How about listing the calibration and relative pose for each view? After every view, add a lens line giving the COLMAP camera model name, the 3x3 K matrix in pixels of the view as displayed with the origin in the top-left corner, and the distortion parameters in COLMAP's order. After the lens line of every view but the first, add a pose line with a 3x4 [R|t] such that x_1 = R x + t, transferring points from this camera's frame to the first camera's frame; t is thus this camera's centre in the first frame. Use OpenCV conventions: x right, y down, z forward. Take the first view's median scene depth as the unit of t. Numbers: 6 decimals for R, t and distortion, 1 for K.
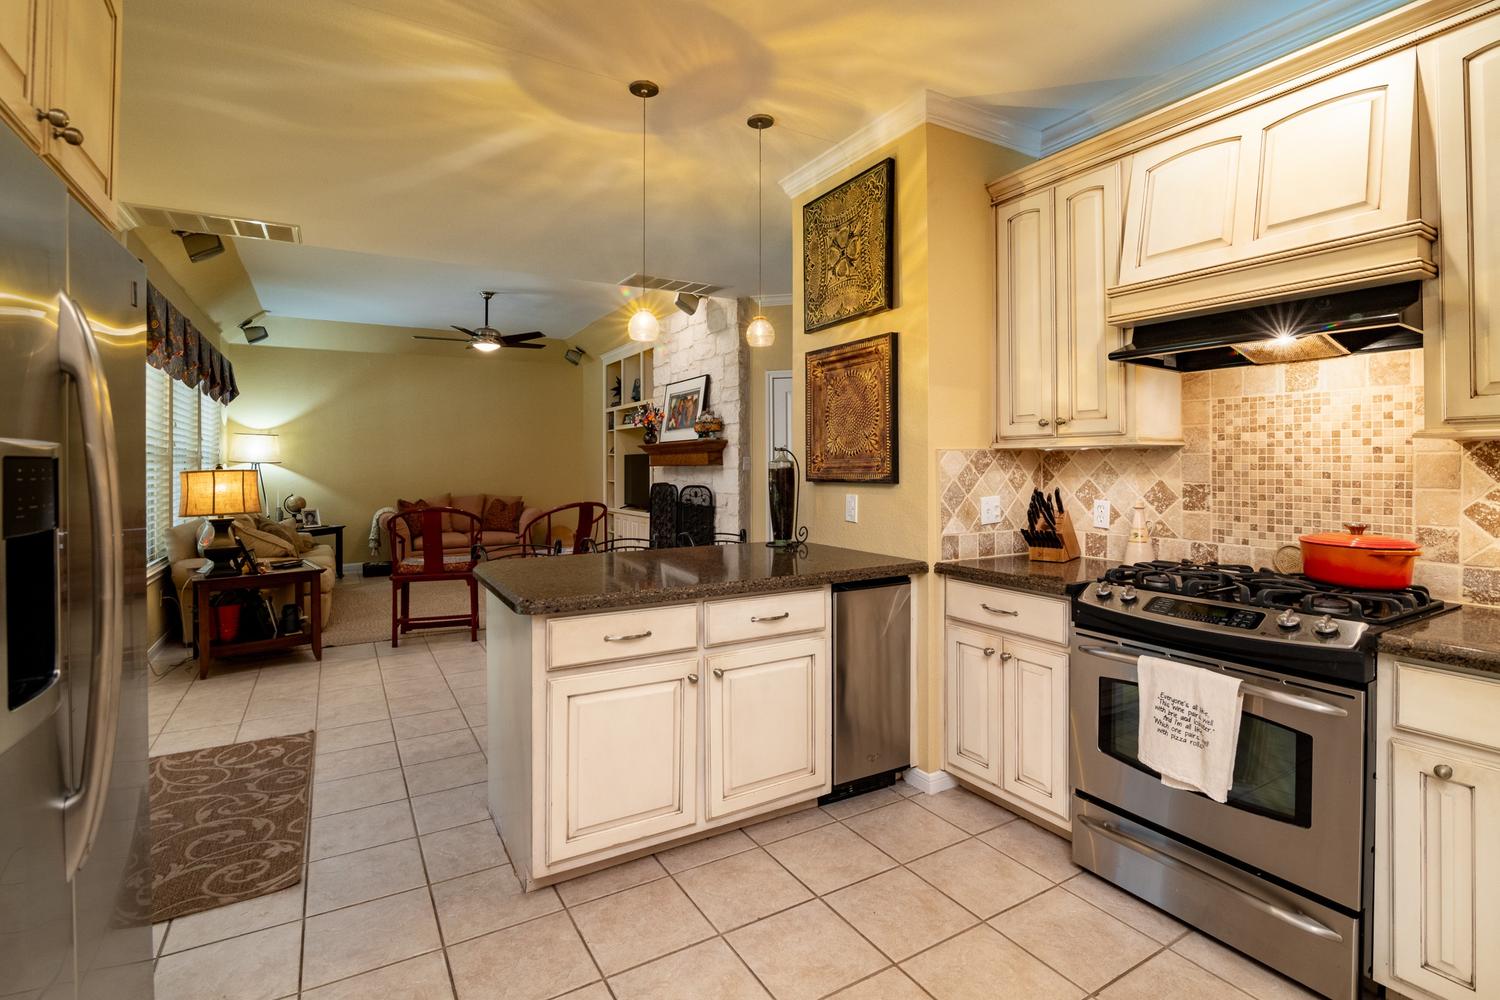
lens RADIAL K [[705.0, 0, 746.7], [0, 705.0, 465.6], [0, 0, 1]] dist [-0.022491, 0.000001]
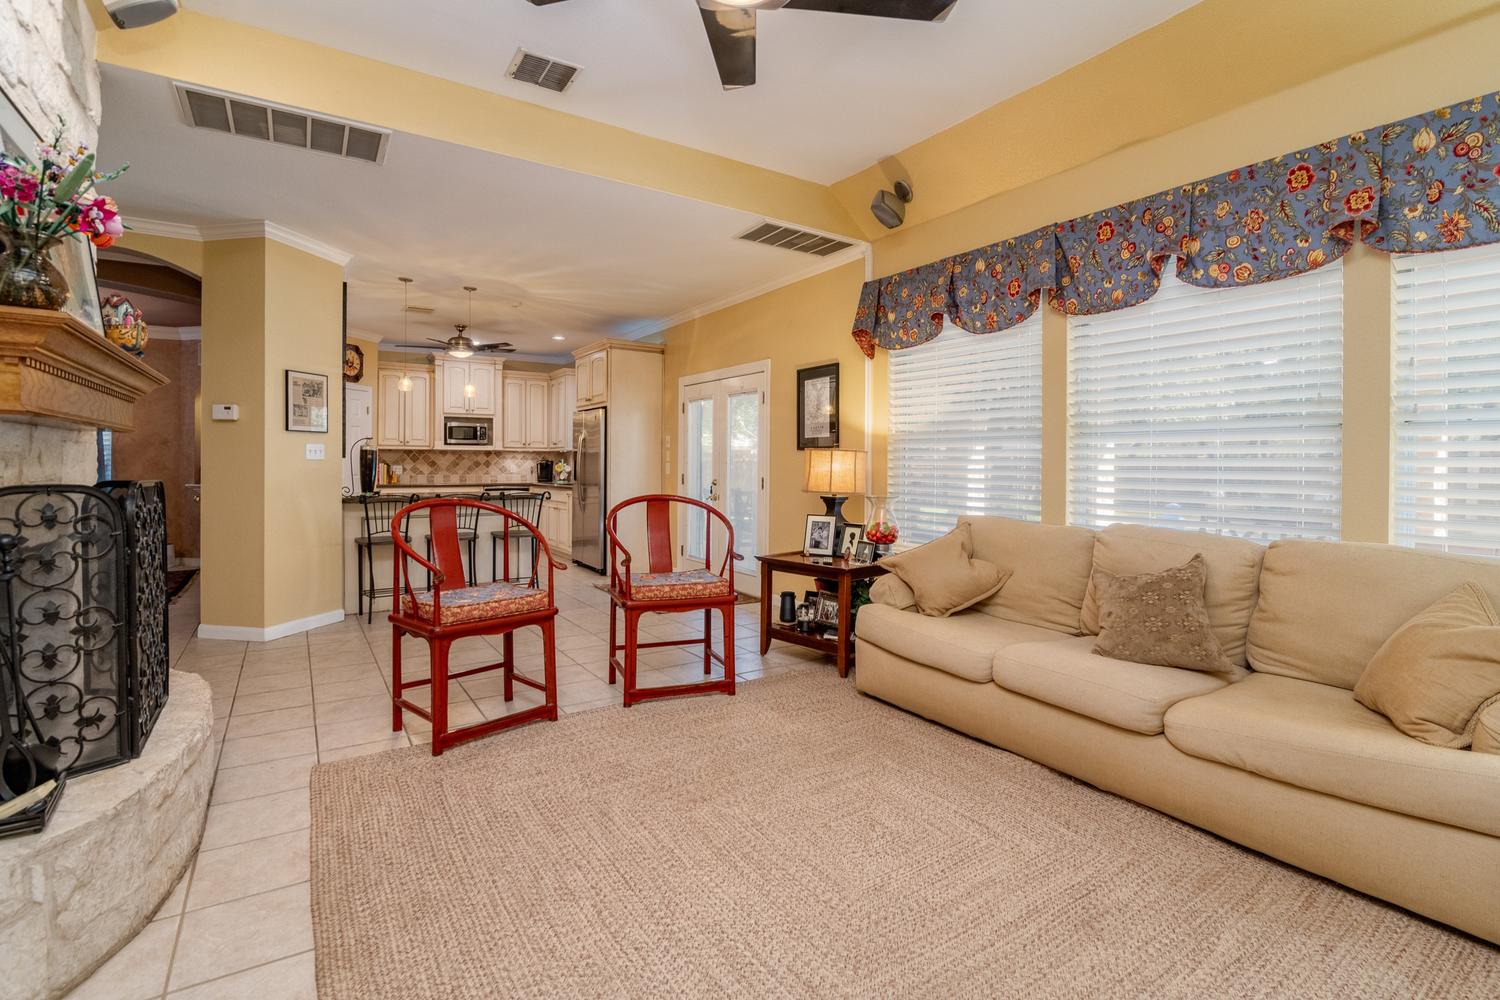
lens RADIAL K [[705.0, 0, 746.7], [0, 705.0, 465.6], [0, 0, 1]] dist [-0.022491, 0.000001]
pose [[-0.998858, 0.001943, -0.047738, -1.051218], [0.001631, 0.999977, 0.006569, 0.042275], [0.047750, 0.006483, -0.998838, 3.726244]]
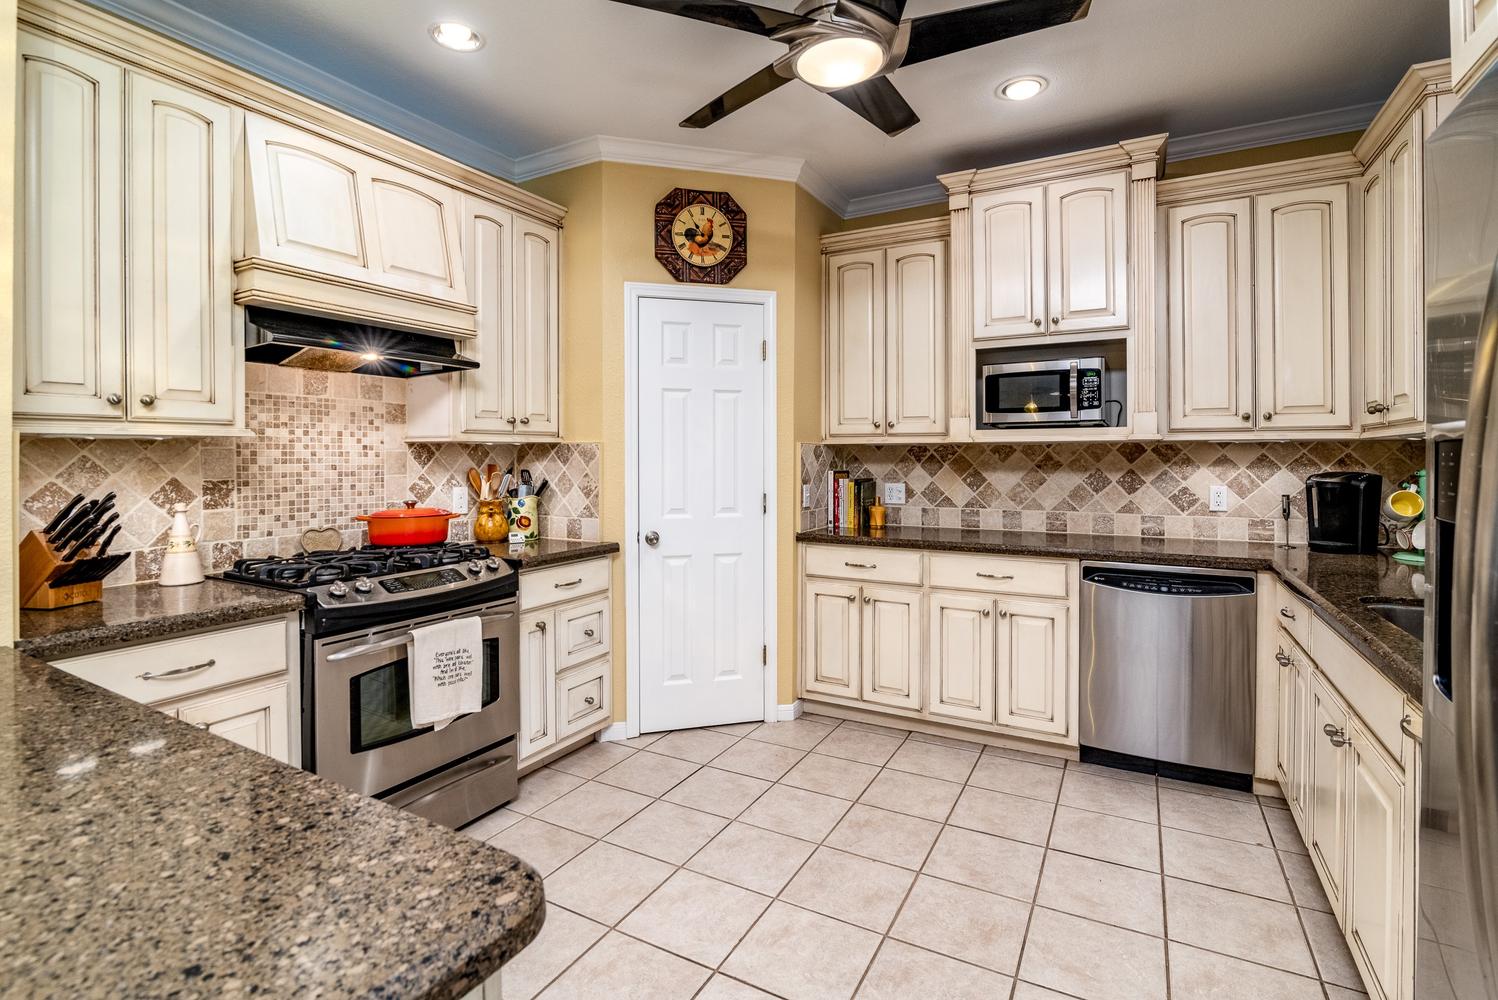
lens RADIAL K [[704.1, 0, 745.7], [0, 704.1, 465.6], [0, 0, 1]] dist [-0.022491, 0.000001]
pose [[-0.506600, -0.006285, 0.862158, -0.542009], [0.008365, 0.999891, 0.012204, 0.001842], [-0.862141, 0.013395, -0.506492, 0.919299]]
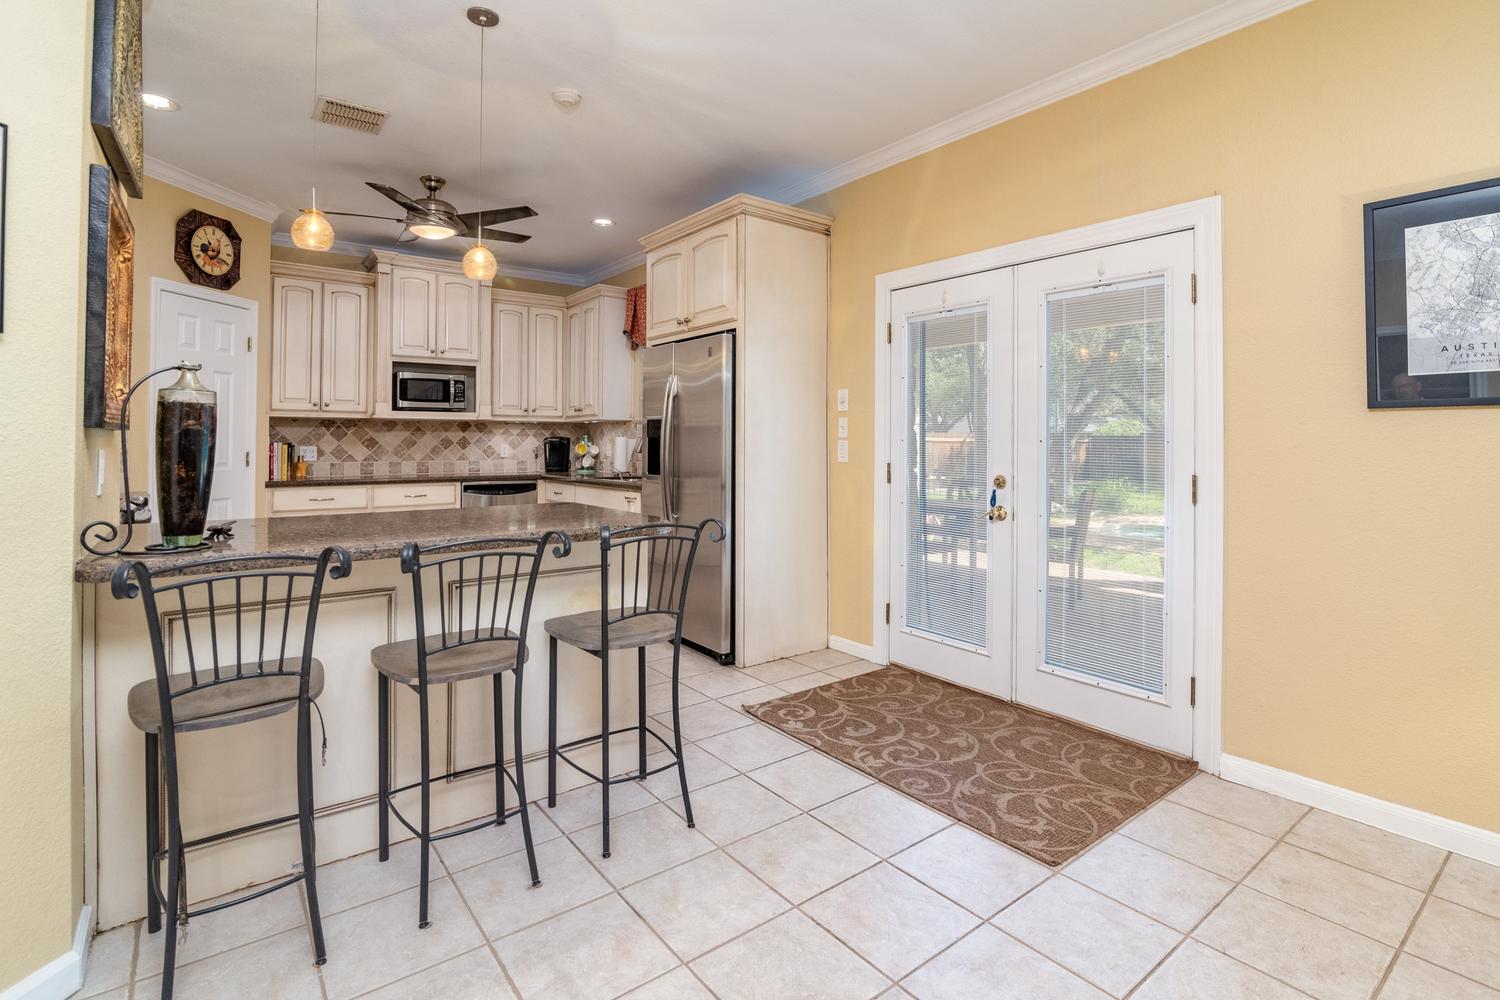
lens RADIAL K [[720.8, 0, 754.5], [0, 720.8, 433.2], [0, 0, 1]] dist [-0.021508, 0.000173]
pose [[-0.991768, 0.001654, -0.128034, -0.437417], [0.002621, 0.999969, -0.007382, 0.043986], [0.128018, -0.007657, -0.991742, 2.230033]]
